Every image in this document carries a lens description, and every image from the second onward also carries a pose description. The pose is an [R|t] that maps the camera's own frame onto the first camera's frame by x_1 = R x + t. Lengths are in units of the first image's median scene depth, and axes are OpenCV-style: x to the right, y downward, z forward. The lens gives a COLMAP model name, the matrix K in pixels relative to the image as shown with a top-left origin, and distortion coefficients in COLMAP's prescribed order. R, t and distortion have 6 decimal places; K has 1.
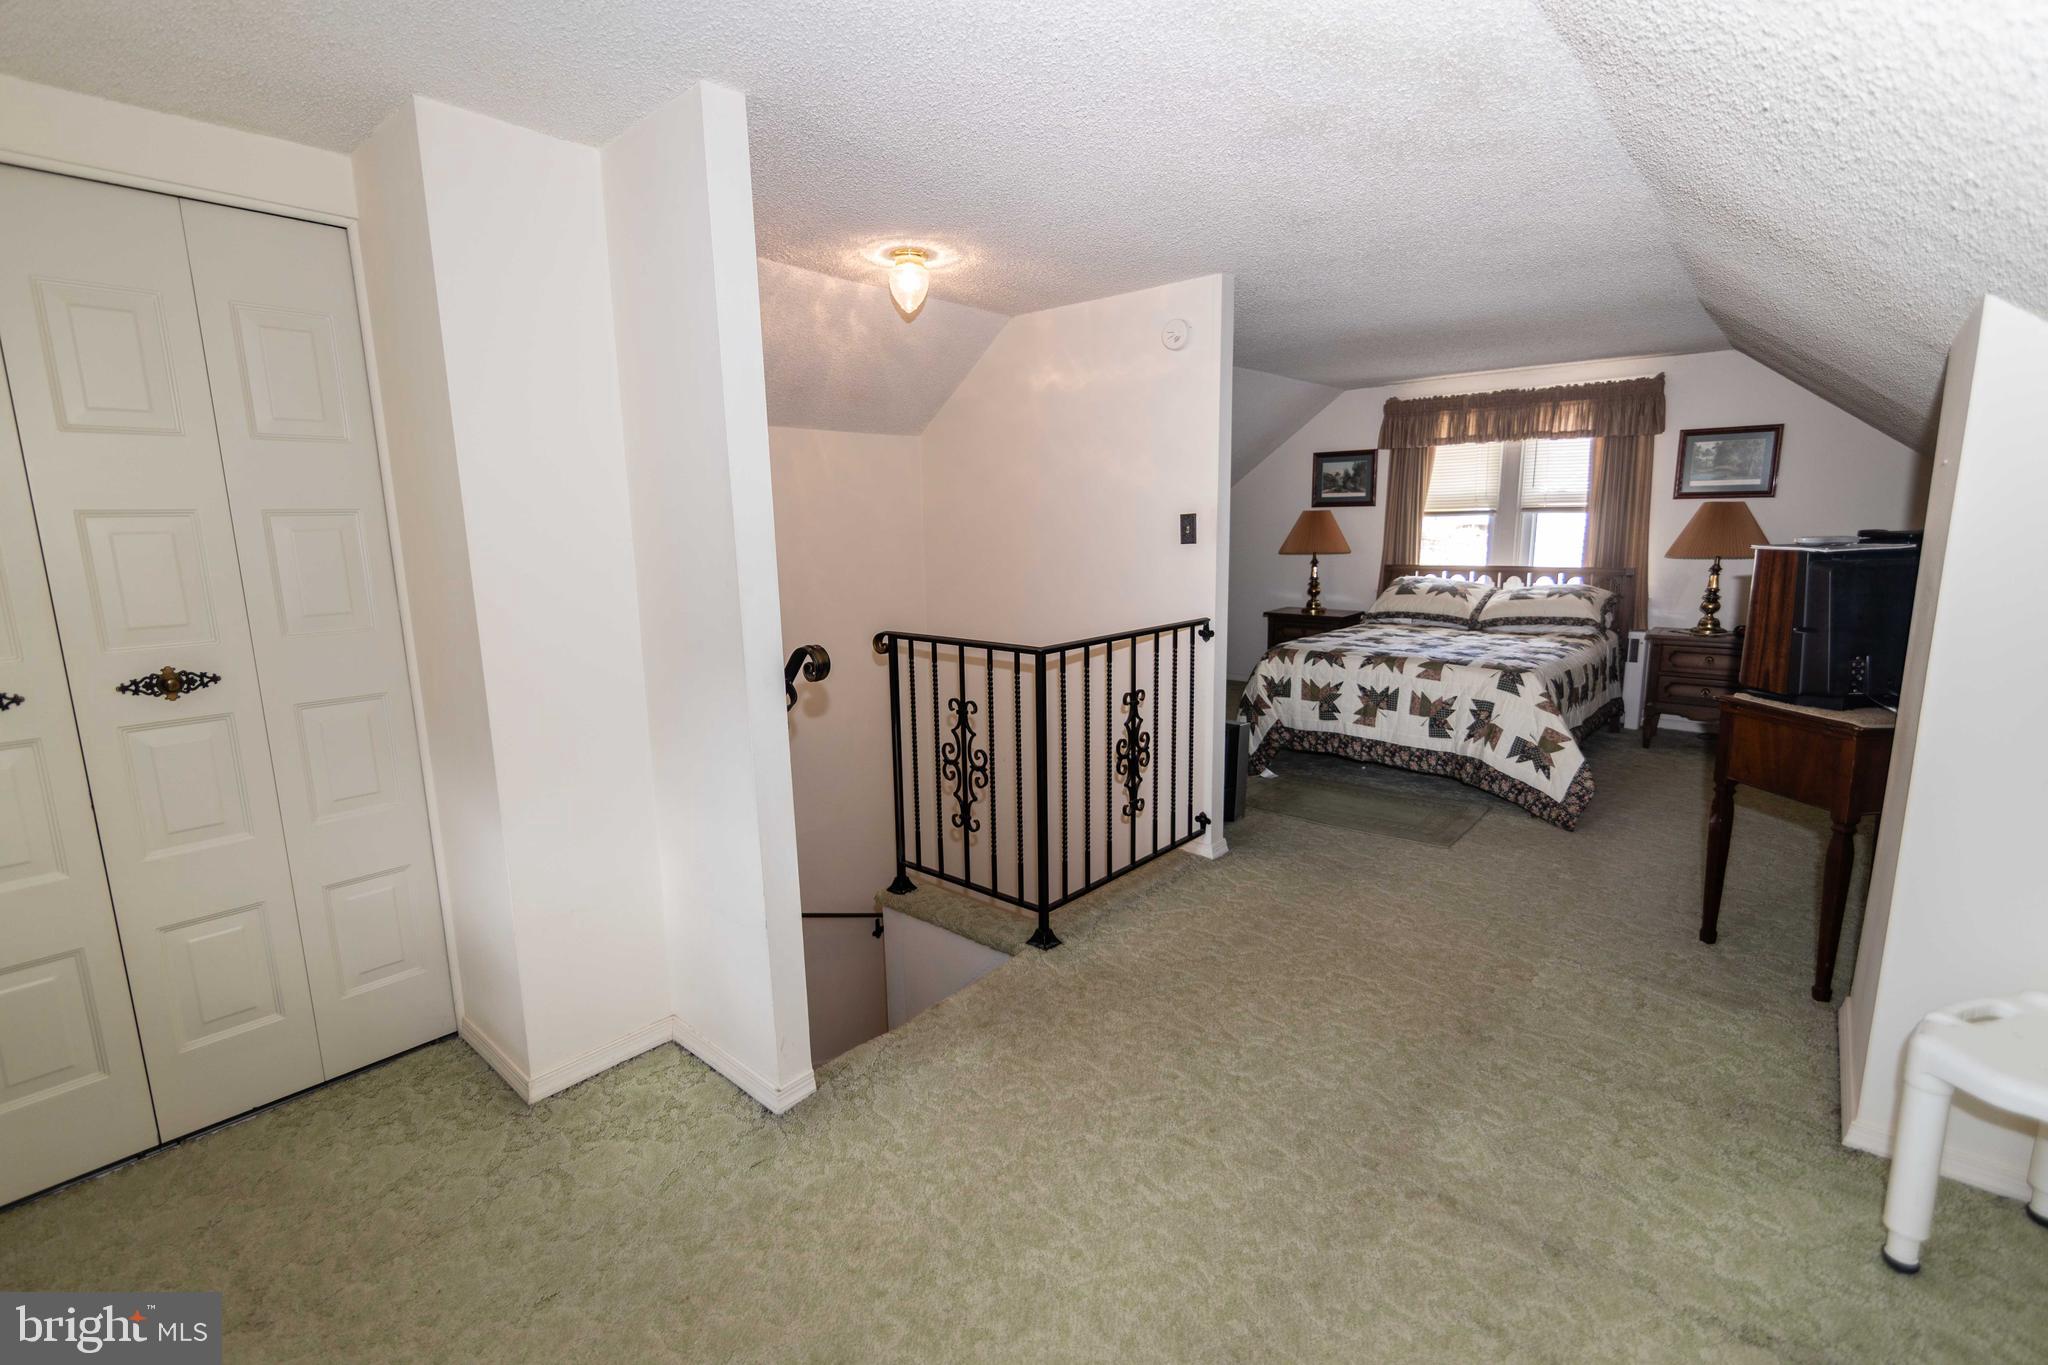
lens RADIAL K [[932.5, 0, 1014.9], [0, 932.5, 688.9], [0, 0, 1]] dist [0.000800, -0.000711]
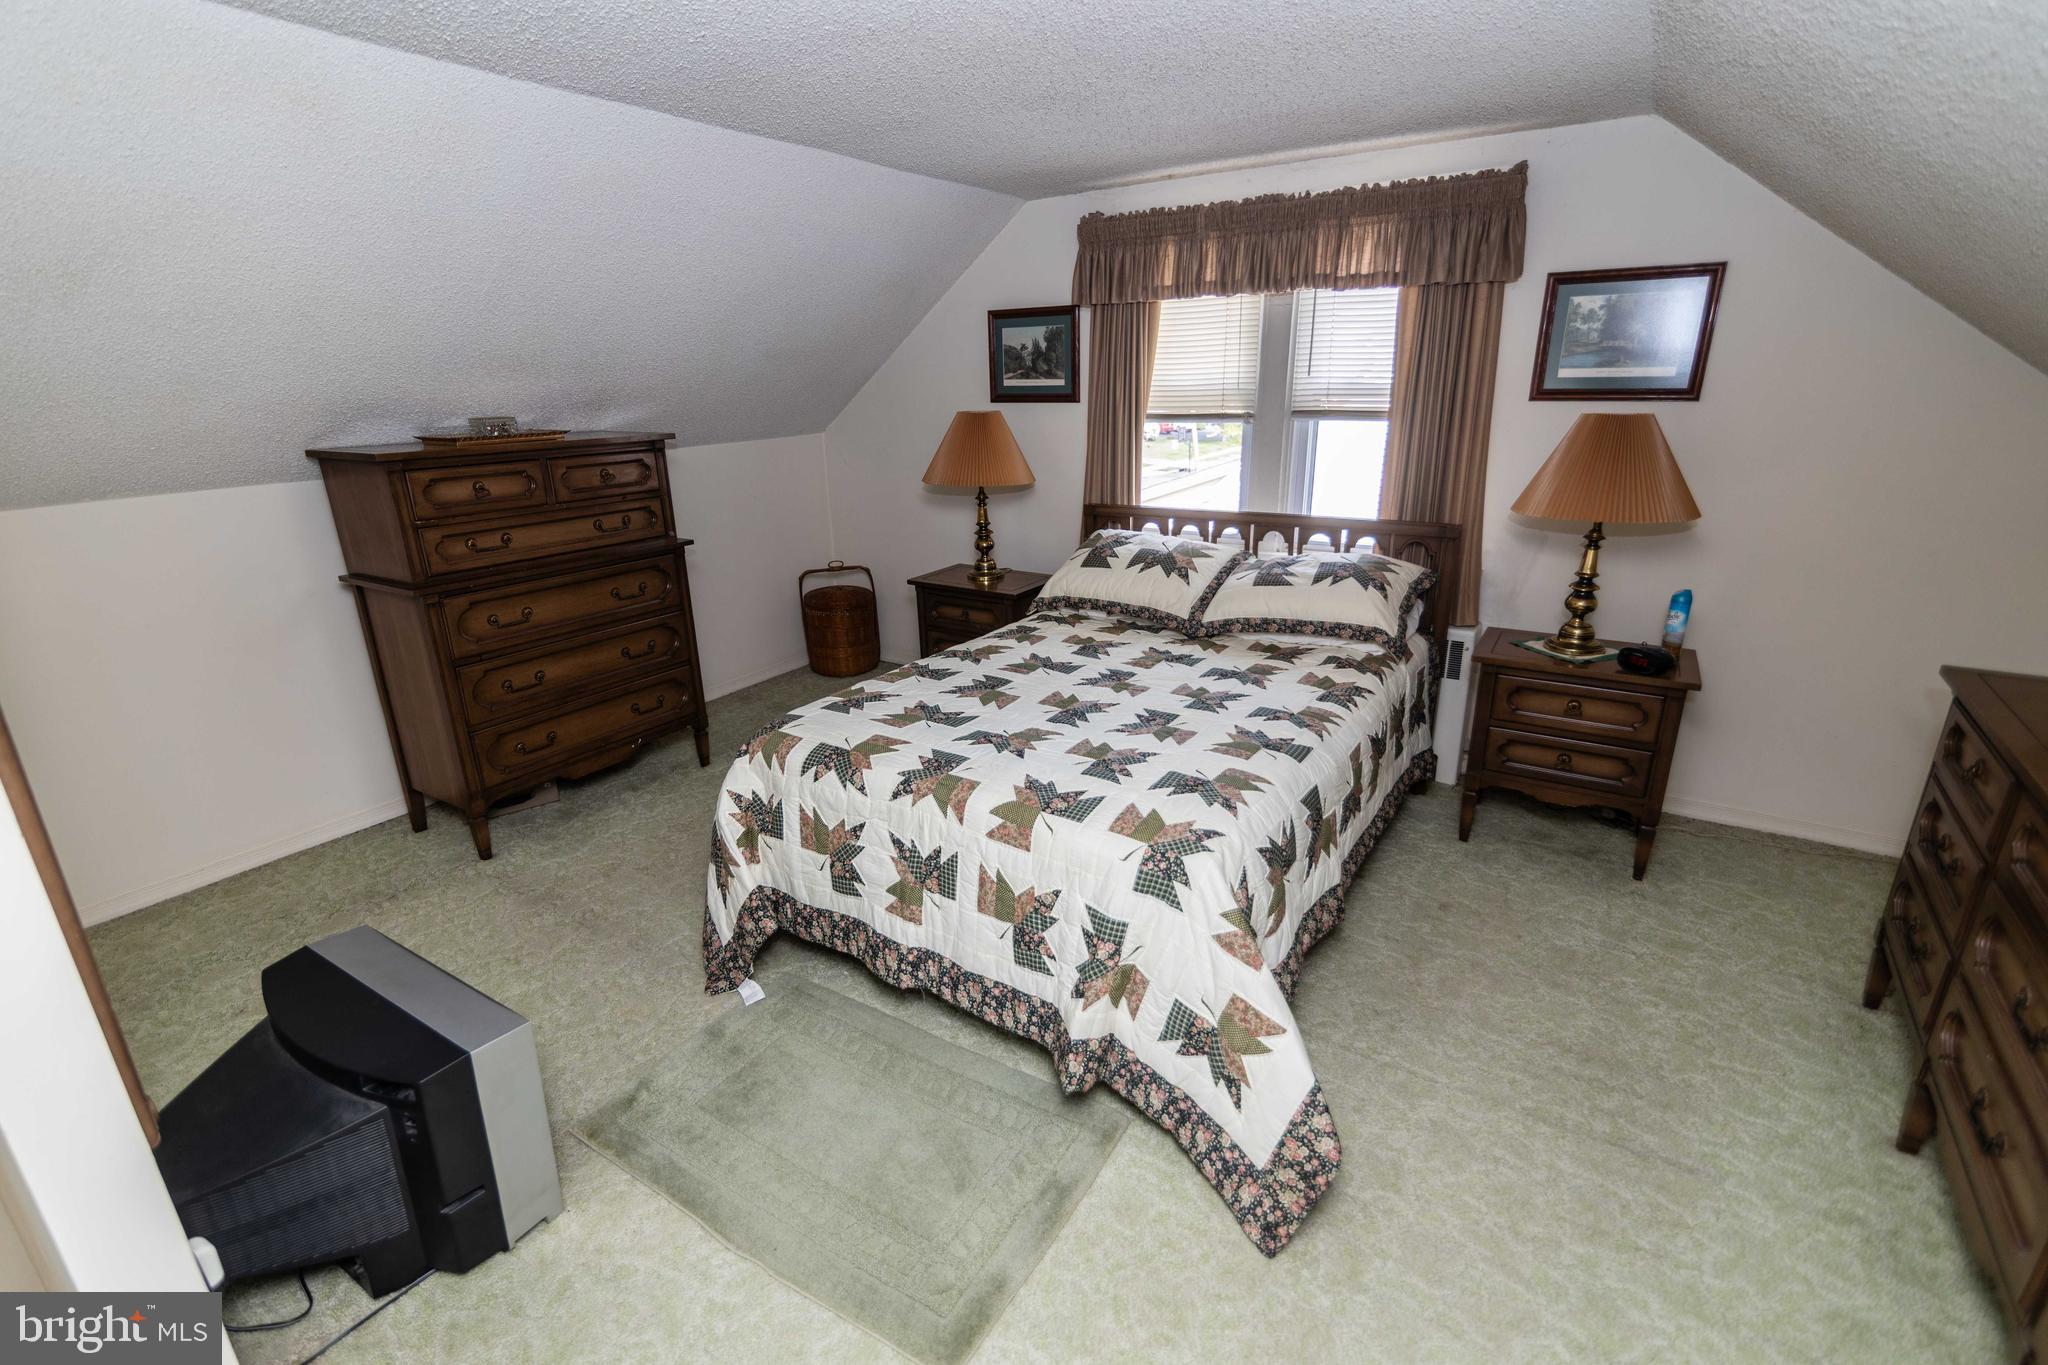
lens RADIAL K [[929.3, 0, 1032.0], [0, 929.3, 684.5], [0, 0, 1]] dist [0.018788, -0.000333]
pose [[0.989231, -0.043505, 0.139747, 0.320363], [0.024221, 0.990297, 0.136839, -0.118577], [-0.144344, -0.131981, 0.980686, 0.463442]]
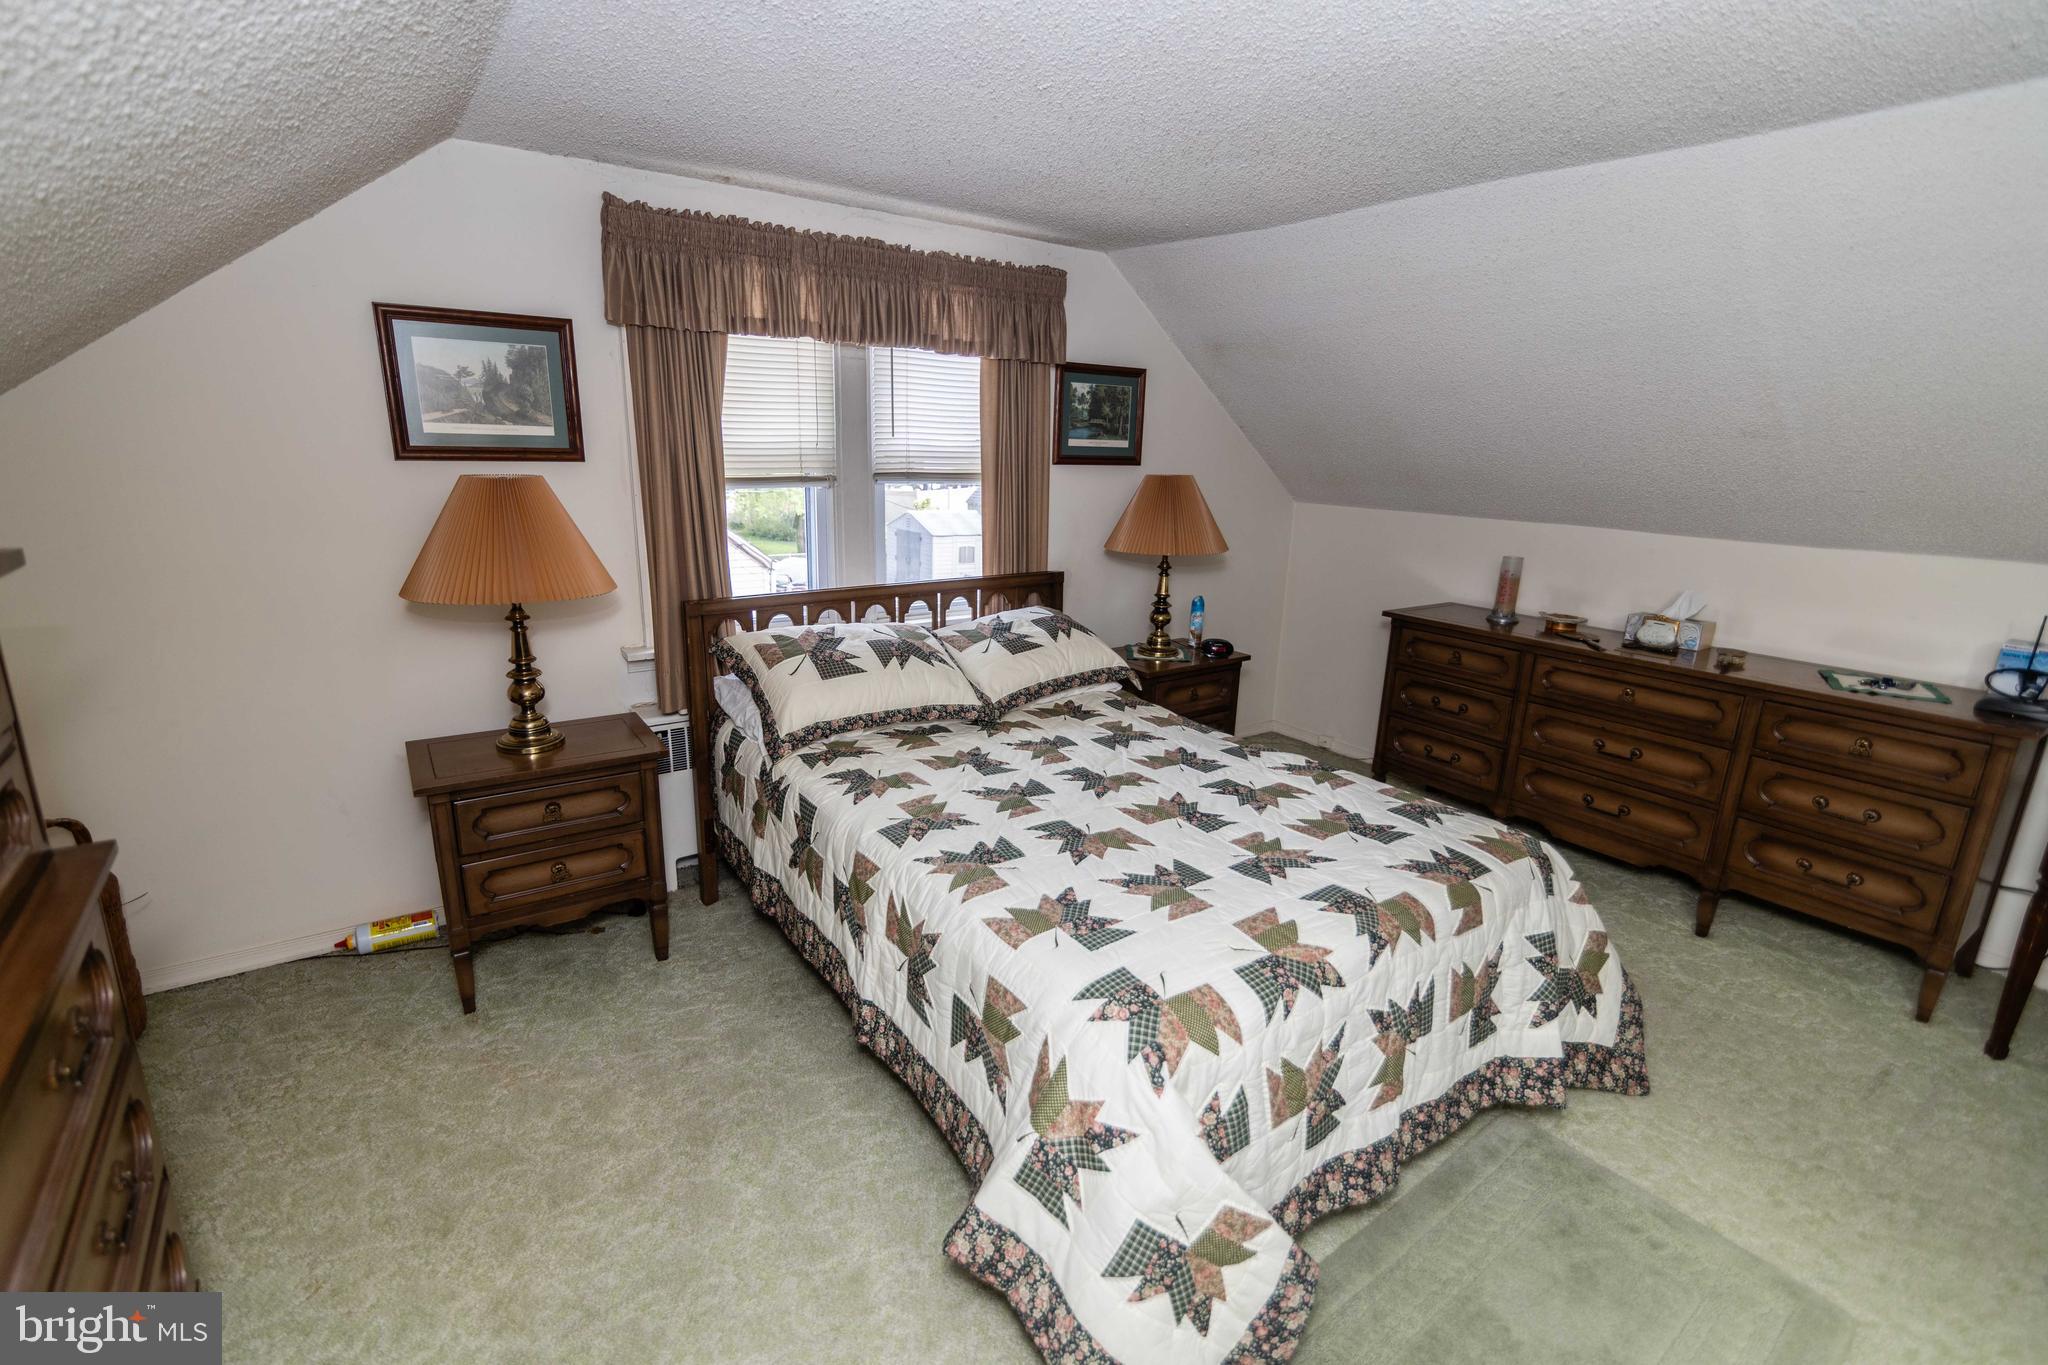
lens RADIAL K [[918.5, 0, 1022.2], [0, 918.5, 703.0], [0, 0, 1]] dist [-0.001190, -0.000277]
pose [[0.229998, -0.245569, 0.941699, 0.021874], [0.148087, 0.965203, 0.215530, -0.185742], [-0.961858, 0.089882, 0.258361, 0.875837]]
